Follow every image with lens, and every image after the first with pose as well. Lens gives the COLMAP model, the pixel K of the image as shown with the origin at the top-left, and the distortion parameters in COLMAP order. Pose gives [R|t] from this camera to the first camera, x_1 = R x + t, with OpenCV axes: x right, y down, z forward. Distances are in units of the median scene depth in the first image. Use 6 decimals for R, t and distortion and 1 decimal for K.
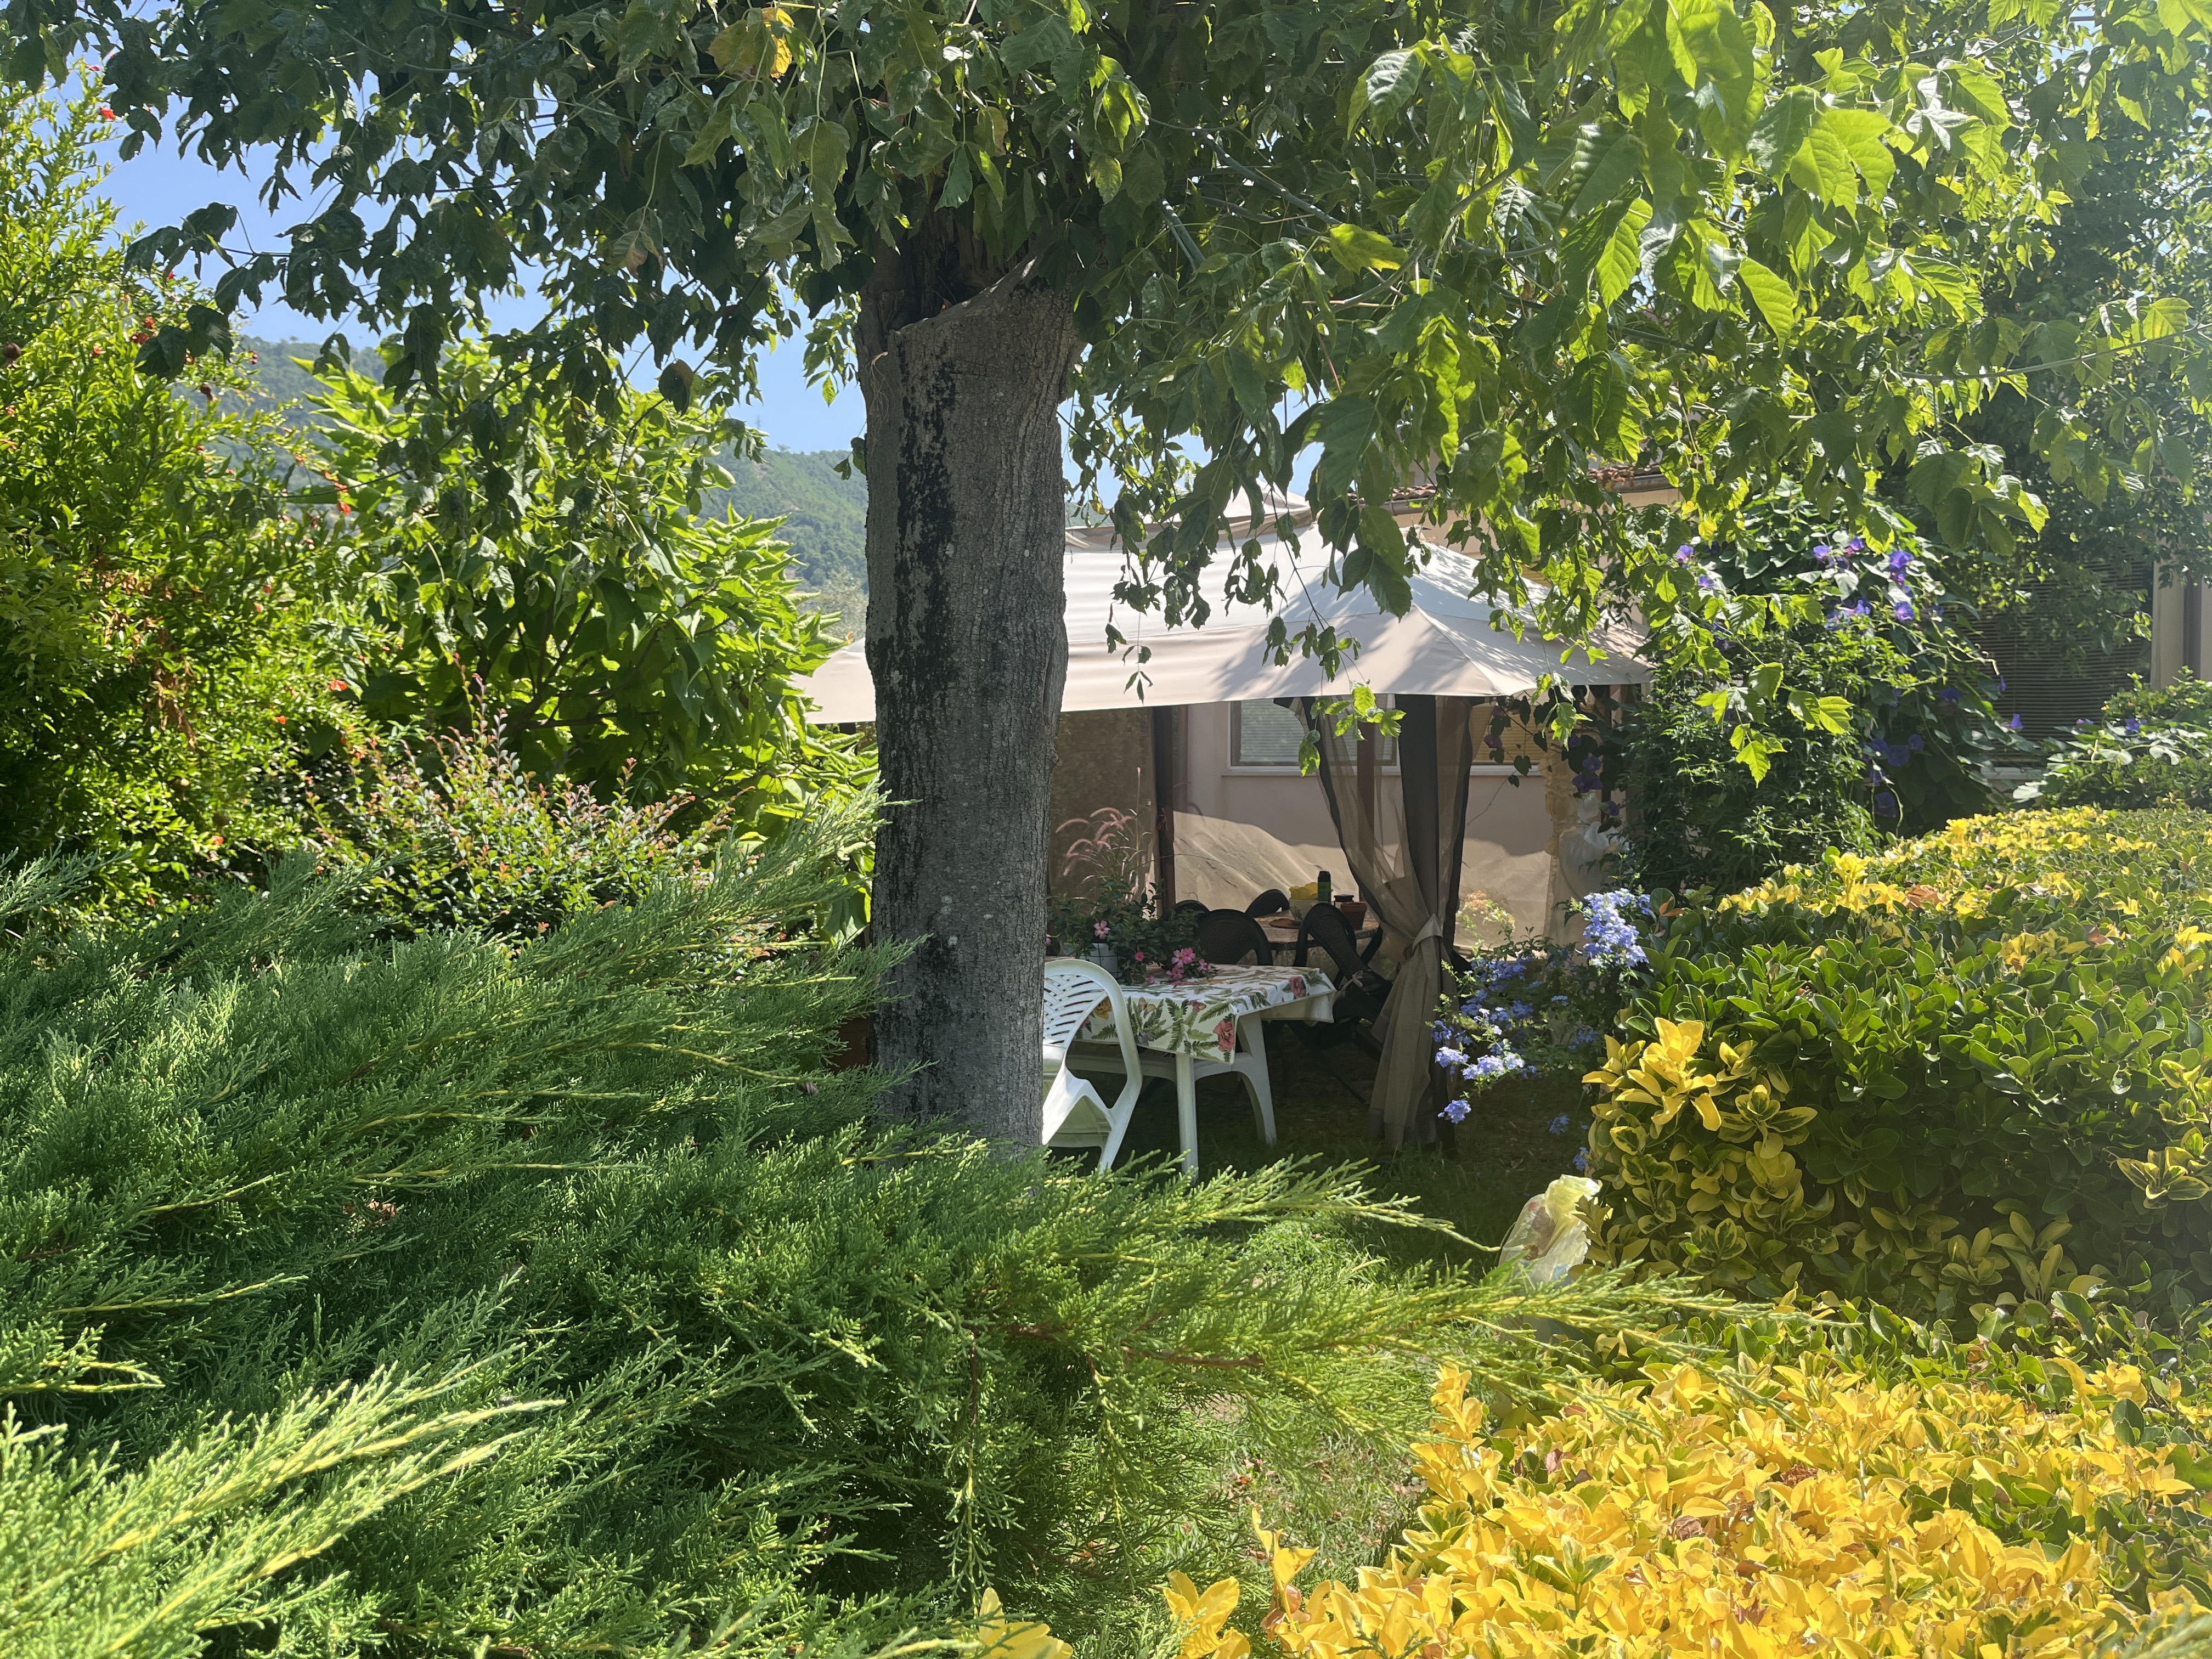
lens RADIAL K [[1685.0, 0, 1093.4], [0, 1685.0, 817.1], [0, 0, 1]] dist [0.087908, -0.008086]
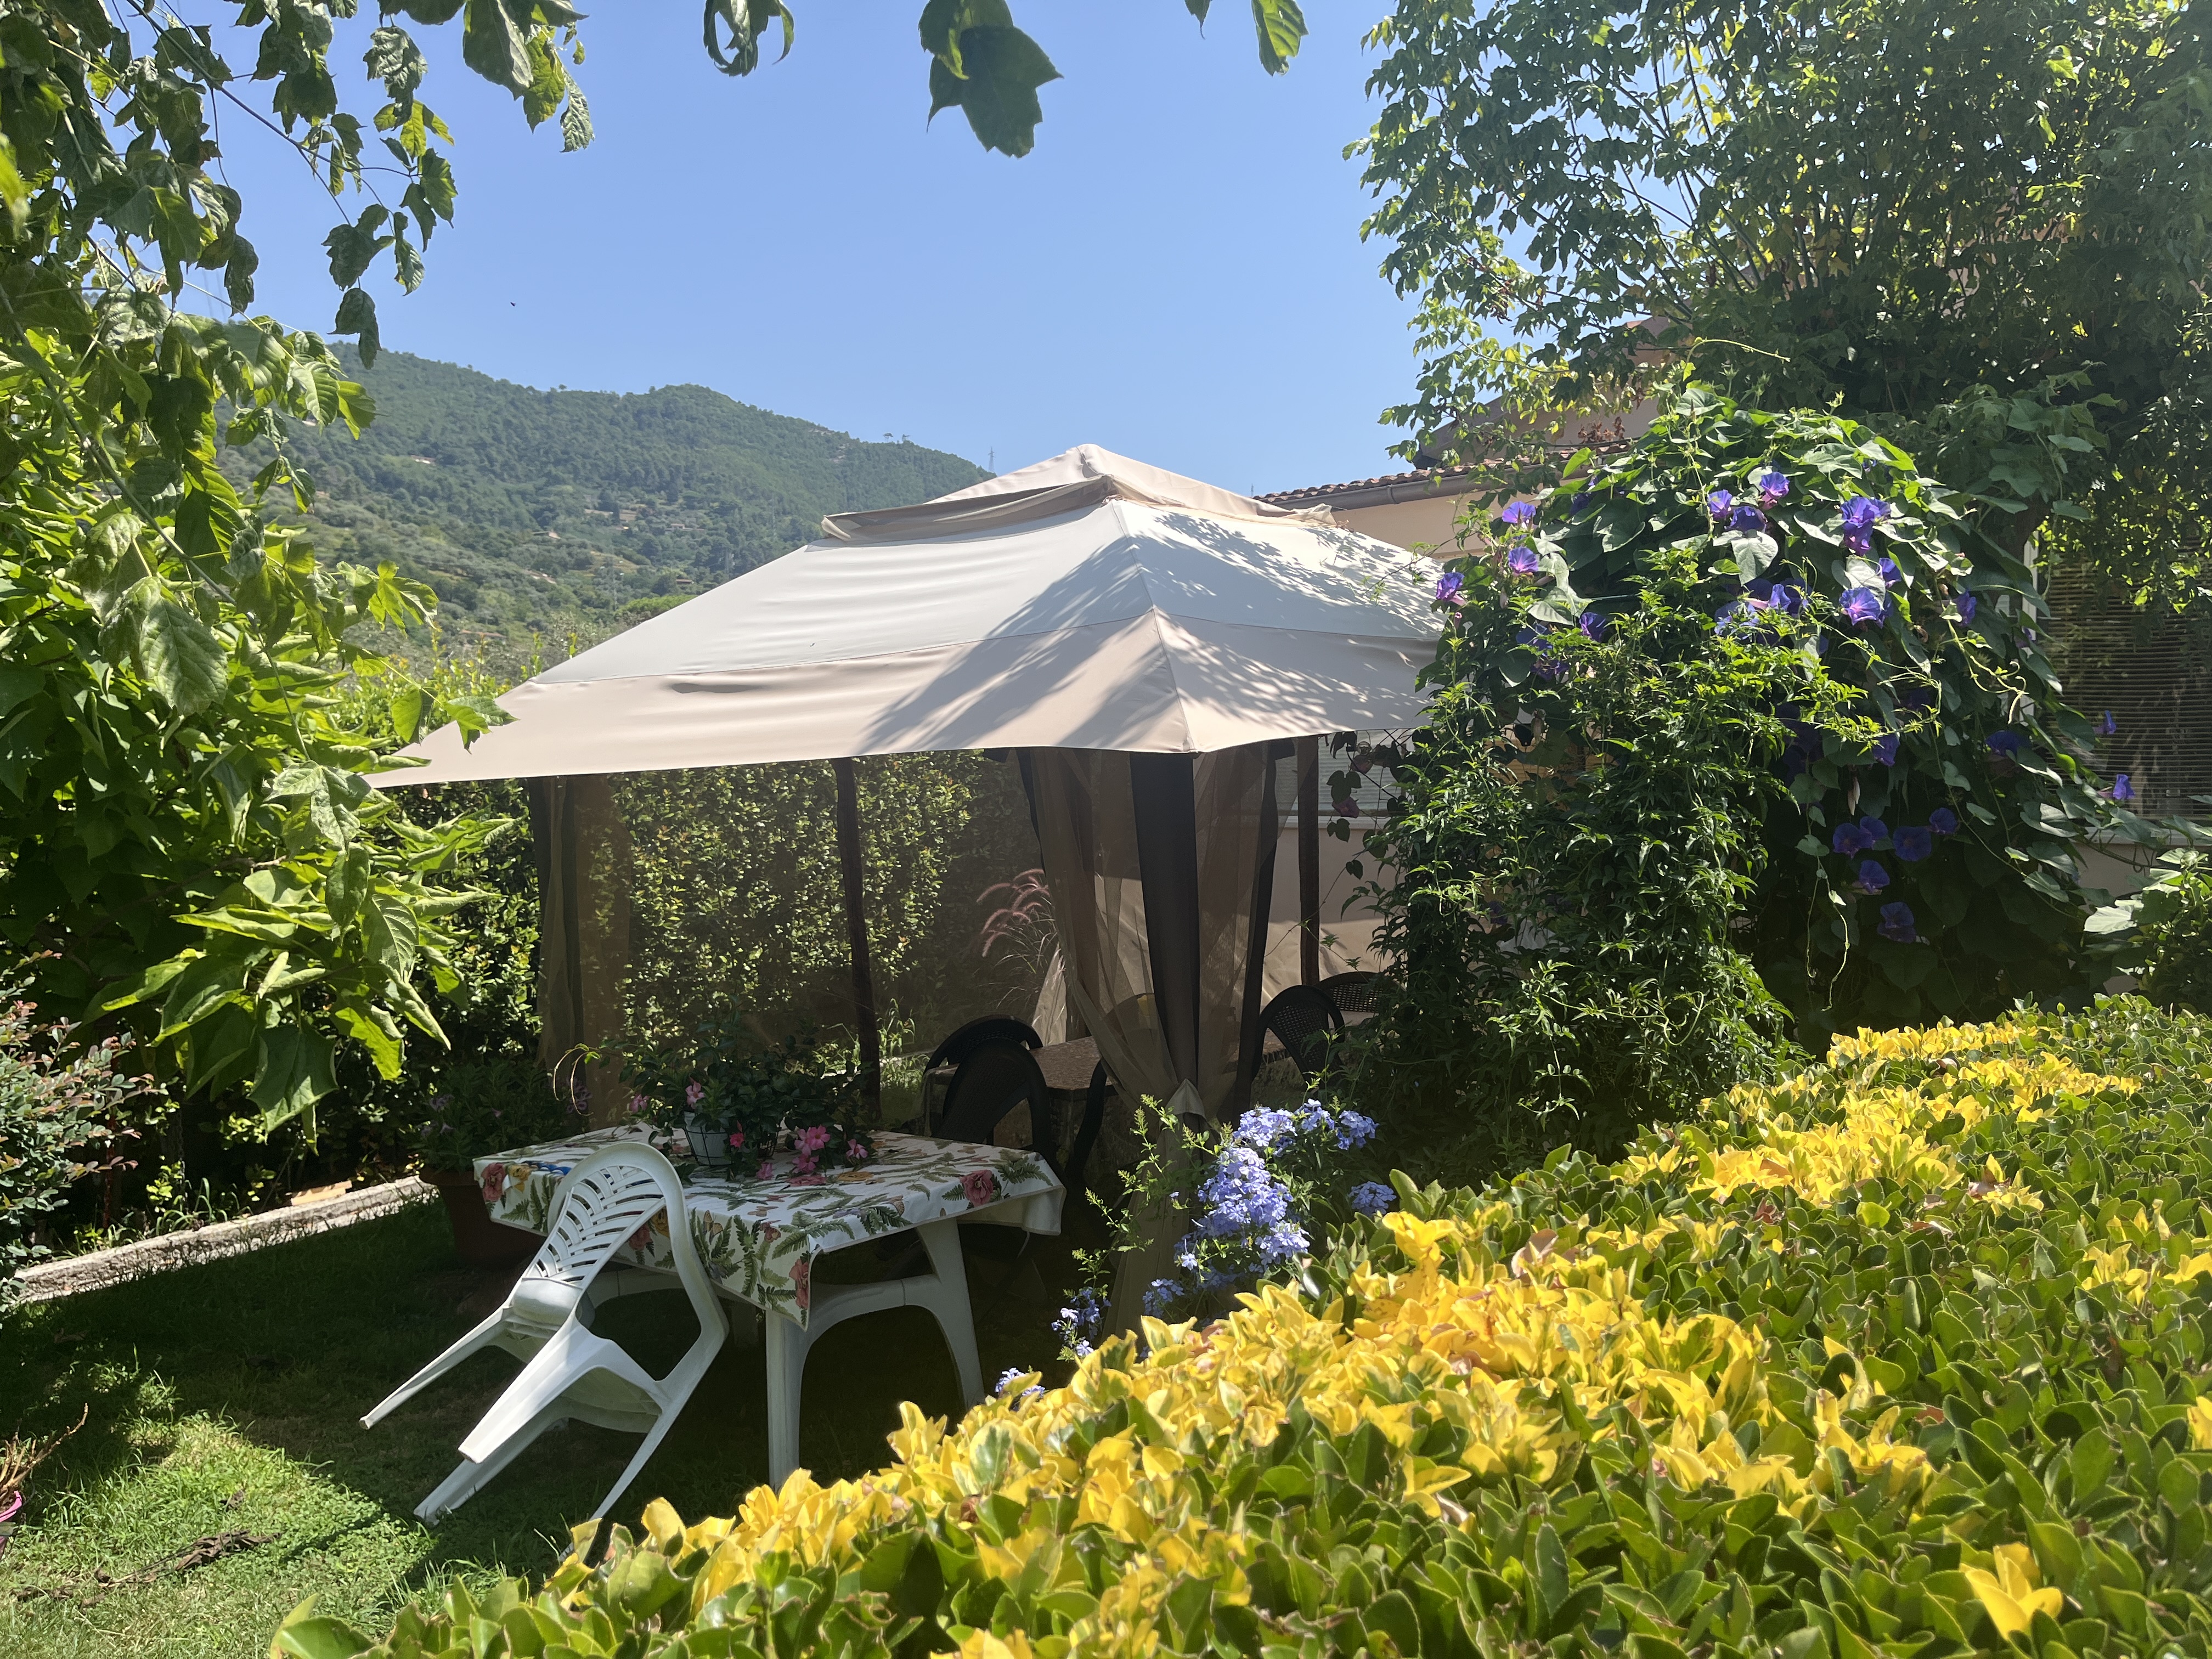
lens RADIAL K [[1685.0, 0, 1118.8], [0, 1685.0, 839.9], [0, 0, 1]] dist [0.087908, -0.008086]
pose [[0.992050, 0.002016, -0.125828, 0.278162], [-0.001887, 0.999998, 0.001146, -0.039106], [0.125830, -0.000899, 0.992051, 0.380275]]
